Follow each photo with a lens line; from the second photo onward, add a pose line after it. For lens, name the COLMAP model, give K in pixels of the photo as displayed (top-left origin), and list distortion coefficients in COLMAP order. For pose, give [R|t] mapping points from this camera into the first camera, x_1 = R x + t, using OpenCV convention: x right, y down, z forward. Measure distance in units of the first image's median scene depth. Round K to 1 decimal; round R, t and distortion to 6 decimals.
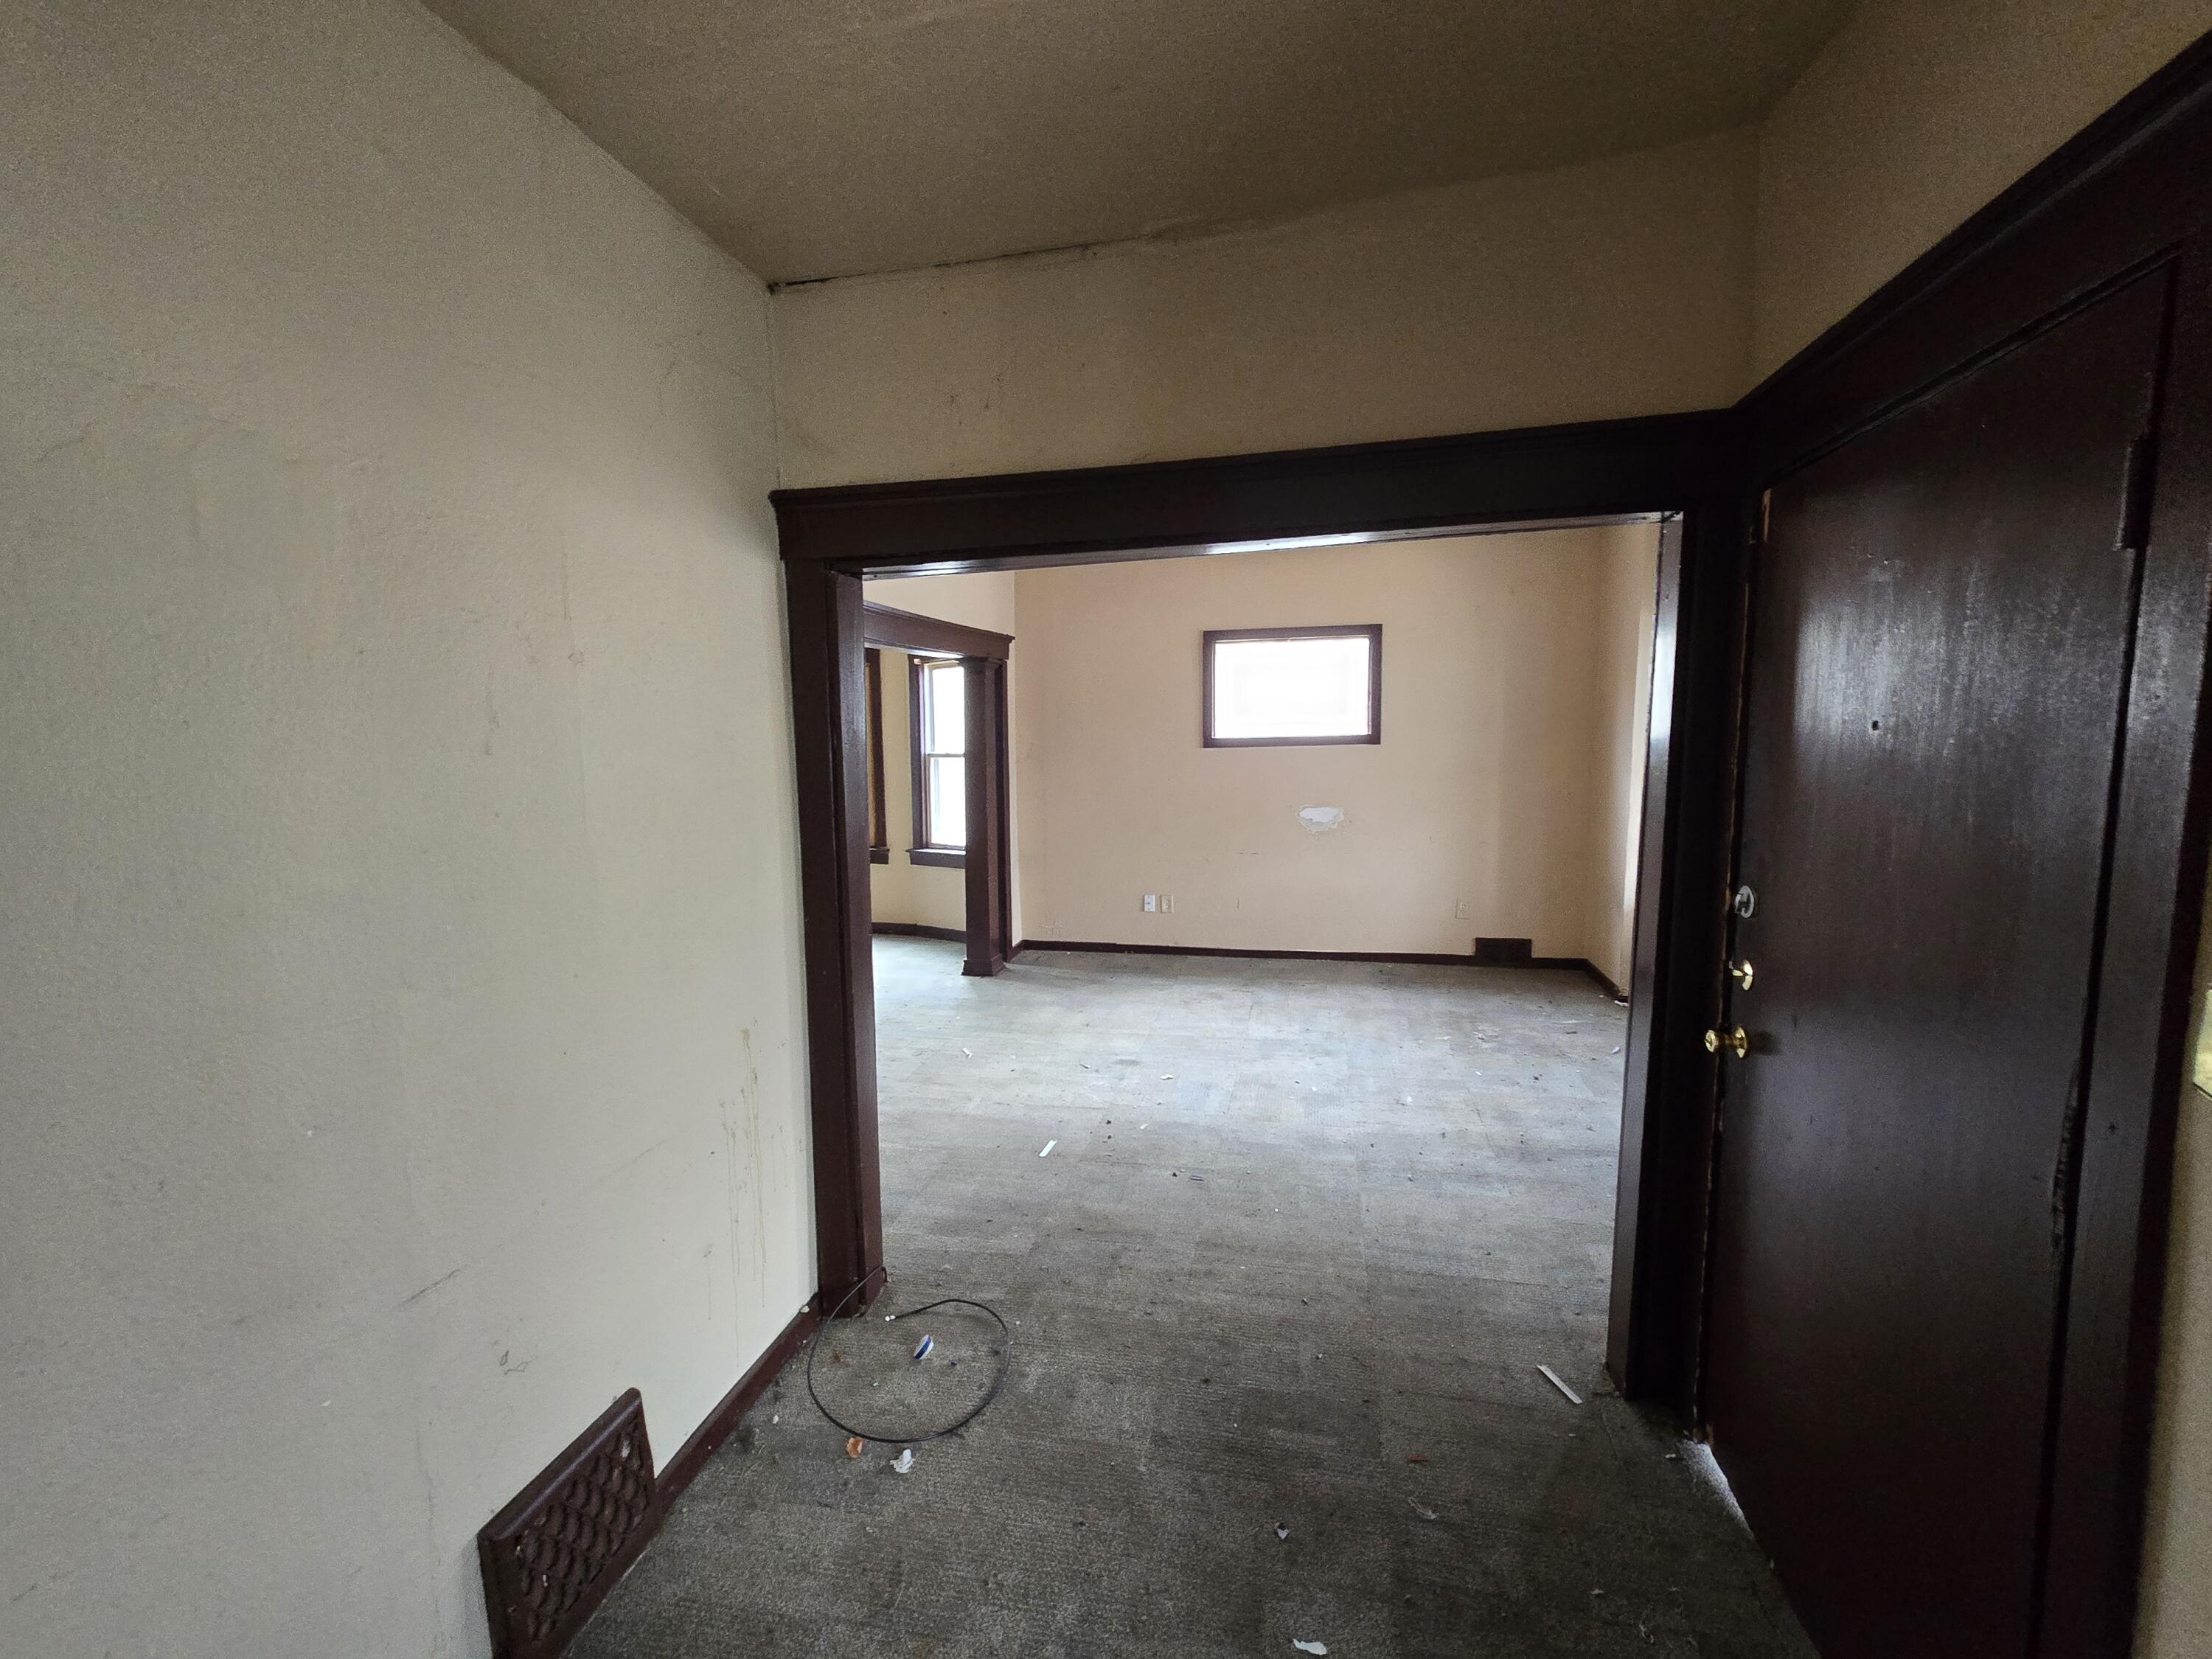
lens RADIAL K [[906.2, 0, 1124.4], [0, 906.2, 842.7], [0, 0, 1]] dist [-0.003317, -0.000020]
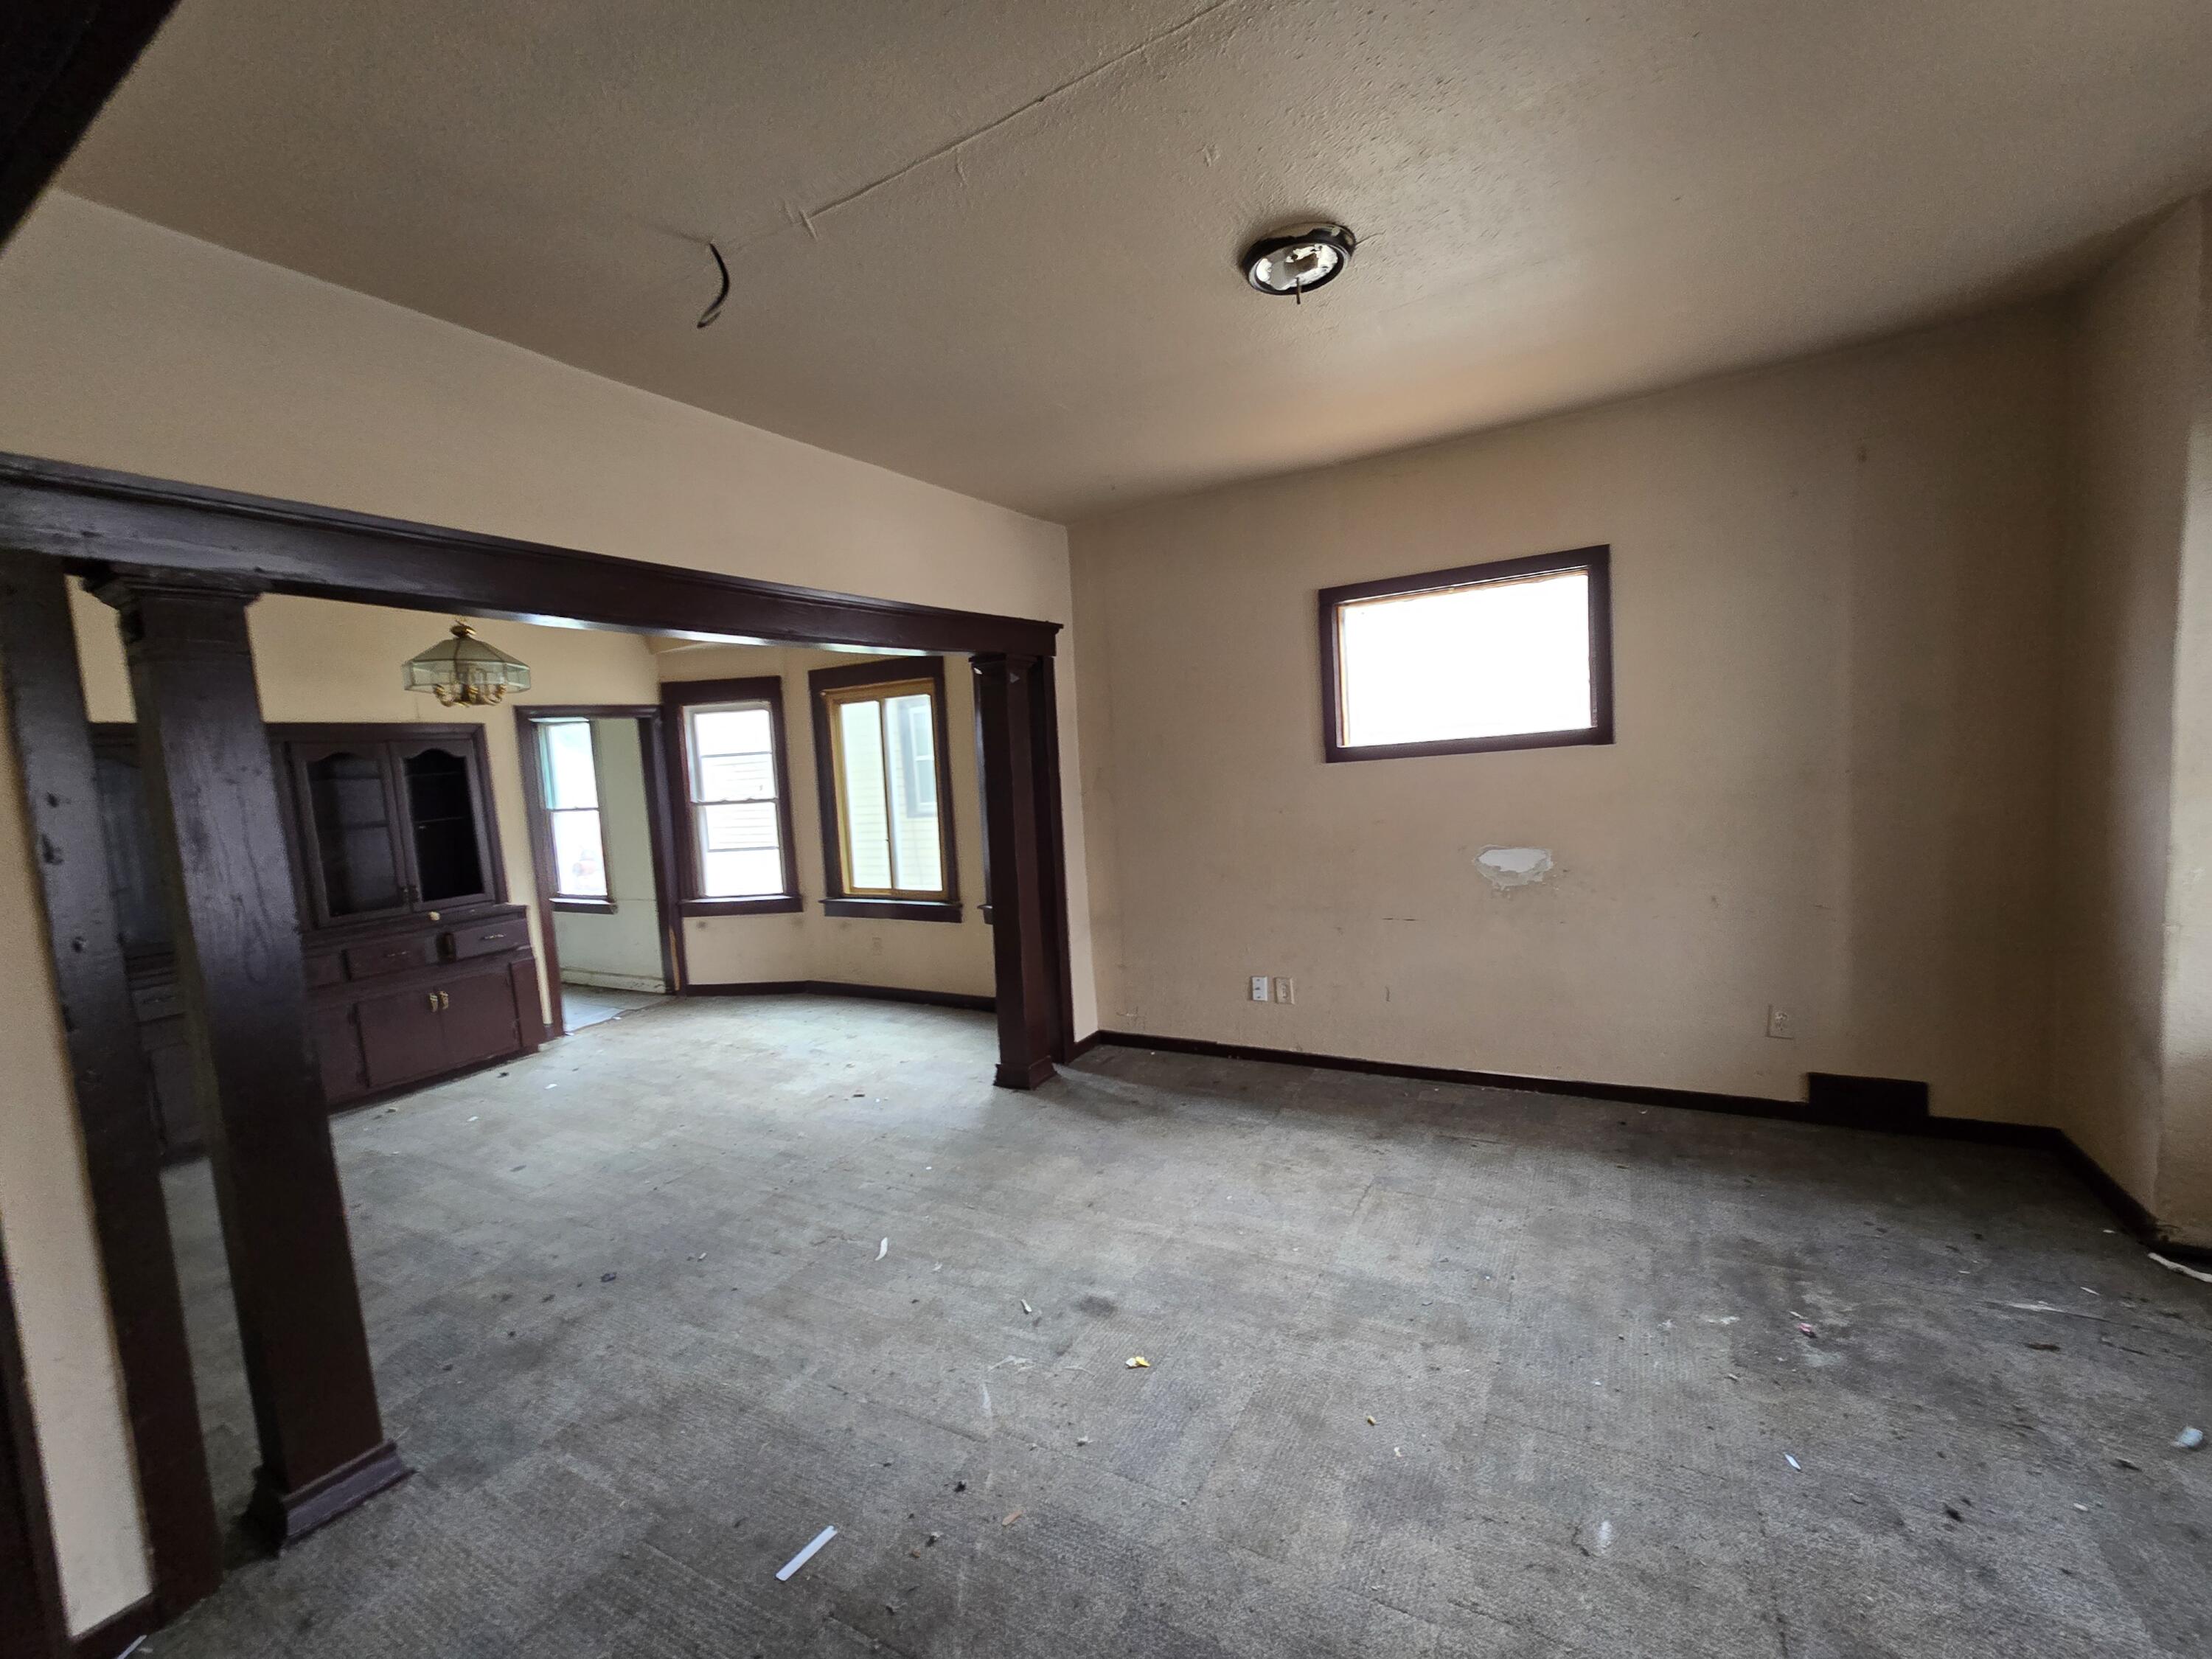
lens RADIAL K [[906.2, 0, 1124.4], [0, 906.2, 842.7], [0, 0, 1]] dist [-0.003317, -0.000020]
pose [[0.954280, -0.021350, -0.298150, 0.174640], [0.014940, 0.999606, -0.023762, -0.038352], [0.298539, 0.018221, 0.954223, 0.380764]]
